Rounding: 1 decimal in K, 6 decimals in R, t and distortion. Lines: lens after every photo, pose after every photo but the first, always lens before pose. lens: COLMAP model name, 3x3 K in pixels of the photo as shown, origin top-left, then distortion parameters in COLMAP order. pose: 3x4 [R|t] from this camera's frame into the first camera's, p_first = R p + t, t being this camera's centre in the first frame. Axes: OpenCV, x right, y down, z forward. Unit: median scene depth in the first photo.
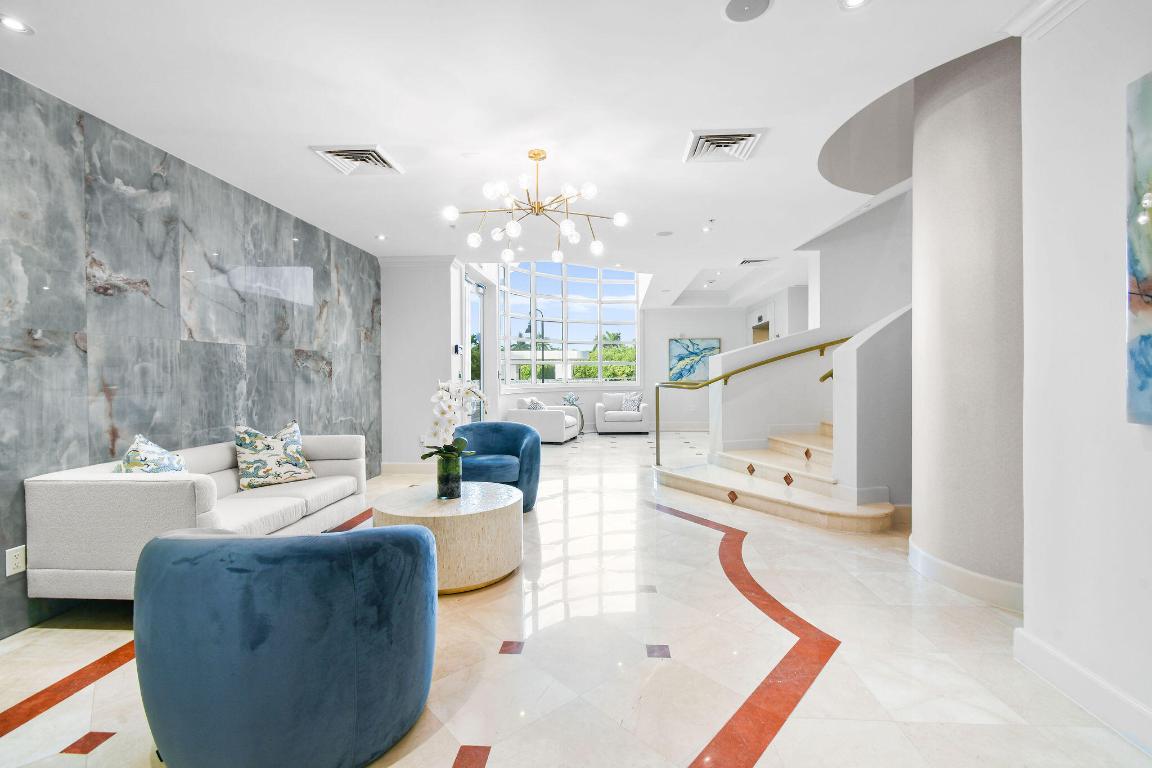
lens RADIAL K [[522.2, 0, 578.9], [0, 522.2, 370.8], [0, 0, 1]] dist [0.003444, 0.000225]
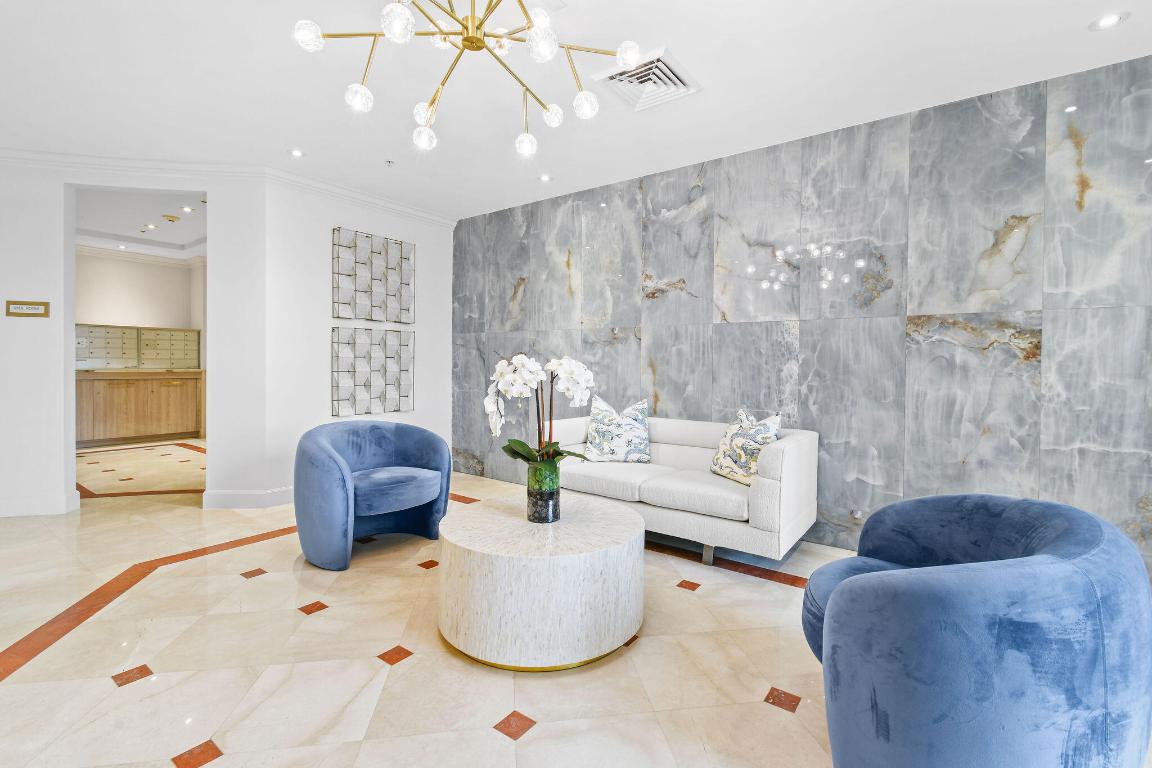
lens RADIAL K [[522.2, 0, 578.9], [0, 522.2, 370.8], [0, 0, 1]] dist [0.003444, 0.000225]
pose [[-0.551973, 0.005236, -0.833846, 0.326317], [-0.005015, 0.999941, 0.009599, 0.032868], [0.833847, 0.009480, -0.551914, 1.409994]]
